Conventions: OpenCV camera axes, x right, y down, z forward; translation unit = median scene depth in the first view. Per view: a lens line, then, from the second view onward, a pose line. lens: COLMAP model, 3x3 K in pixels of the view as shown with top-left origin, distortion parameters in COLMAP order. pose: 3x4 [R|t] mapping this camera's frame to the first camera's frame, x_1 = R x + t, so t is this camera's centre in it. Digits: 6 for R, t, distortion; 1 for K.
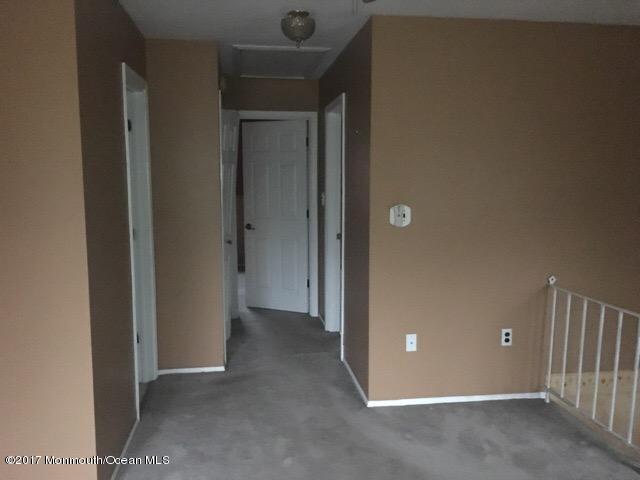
lens RADIAL K [[556.0, 0, 320.0], [0, 556.0, 240.0], [0, 0, 1]] dist [-0.006540, -0.006542]
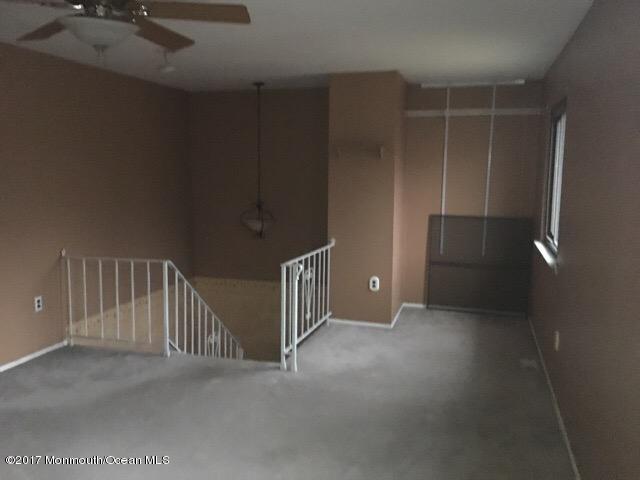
lens RADIAL K [[556.0, 0, 320.0], [0, 556.0, 240.0], [0, 0, 1]] dist [-0.006540, -0.006542]
pose [[0.397773, -0.122356, 0.909289, -0.526123], [0.113159, 0.990043, 0.083721, 0.002004], [-0.910479, 0.069593, 0.407658, -0.085629]]
